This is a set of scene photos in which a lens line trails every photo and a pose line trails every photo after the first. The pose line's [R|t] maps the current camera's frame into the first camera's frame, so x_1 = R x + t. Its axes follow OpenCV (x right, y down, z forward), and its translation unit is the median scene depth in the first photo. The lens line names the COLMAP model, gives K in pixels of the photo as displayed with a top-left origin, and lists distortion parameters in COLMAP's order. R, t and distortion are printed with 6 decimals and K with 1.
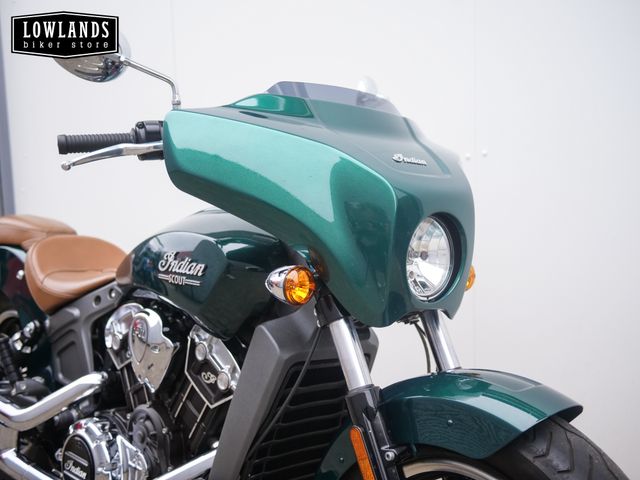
lens RADIAL K [[732.0, 0, 320.0], [0, 732.0, 240.0], [0, 0, 1]] dist [-0.021924, 0.035756]
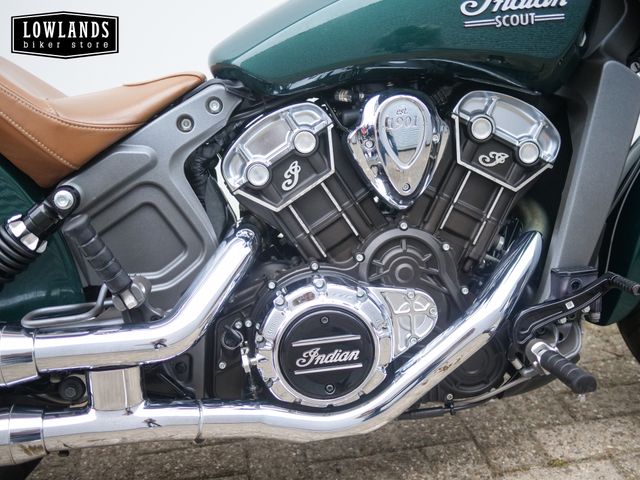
lens RADIAL K [[732.0, 0, 320.0], [0, 732.0, 240.0], [0, 0, 1]] dist [-0.021924, 0.035756]
pose [[0.622754, -0.262400, 0.737105, -0.871208], [0.147199, 0.964556, 0.219006, 0.073948], [-0.768447, -0.027886, 0.639306, 0.642636]]
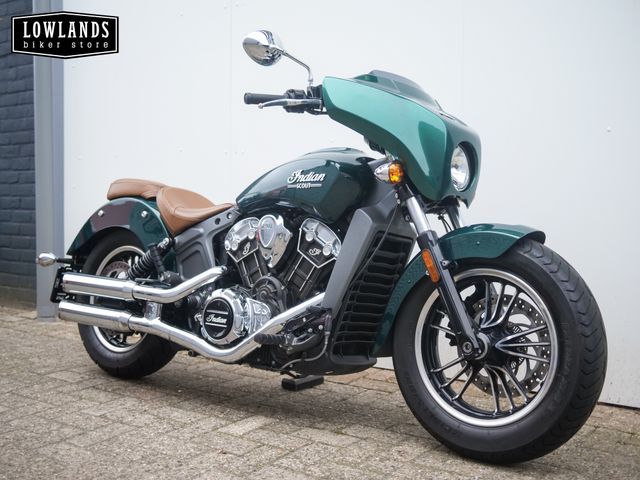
lens RADIAL K [[732.0, 0, 320.0], [0, 732.0, 240.0], [0, 0, 1]] dist [-0.021924, 0.035756]
pose [[0.993279, 0.030577, 0.111633, -0.323523], [-0.019808, 0.995152, -0.096333, 0.319656], [-0.114038, 0.093475, 0.989069, -0.605228]]
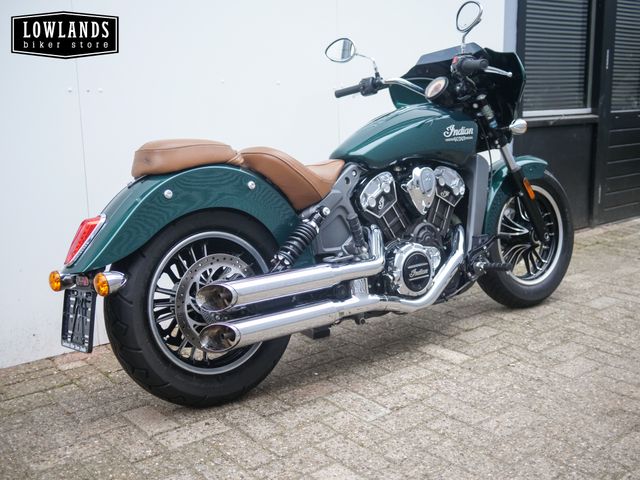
lens RADIAL K [[732.0, 0, 320.0], [0, 732.0, 240.0], [0, 0, 1]] dist [-0.021924, 0.035756]
pose [[0.135876, -0.166587, 0.976620, -2.090929], [0.152130, 0.977579, 0.145584, -0.021994], [-0.978976, 0.128792, 0.158173, 1.037851]]
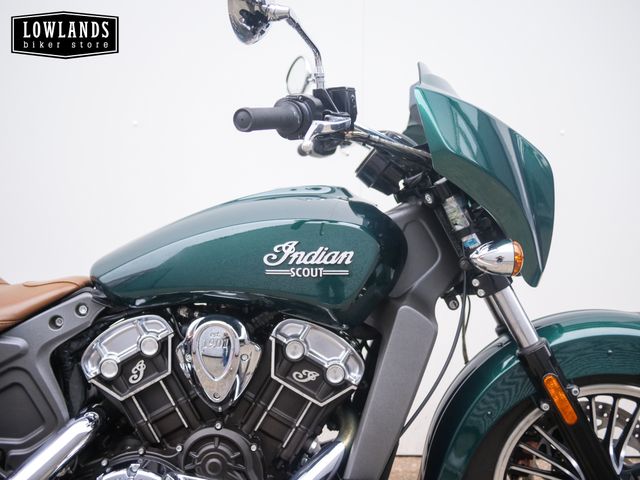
lens RADIAL K [[732.0, 0, 320.0], [0, 732.0, 240.0], [0, 0, 1]] dist [-0.021924, 0.035756]
pose [[0.733459, -0.088631, 0.673931, -0.749472], [0.066756, 0.996062, 0.058344, -0.035284], [-0.676448, 0.002196, 0.736487, 0.308337]]
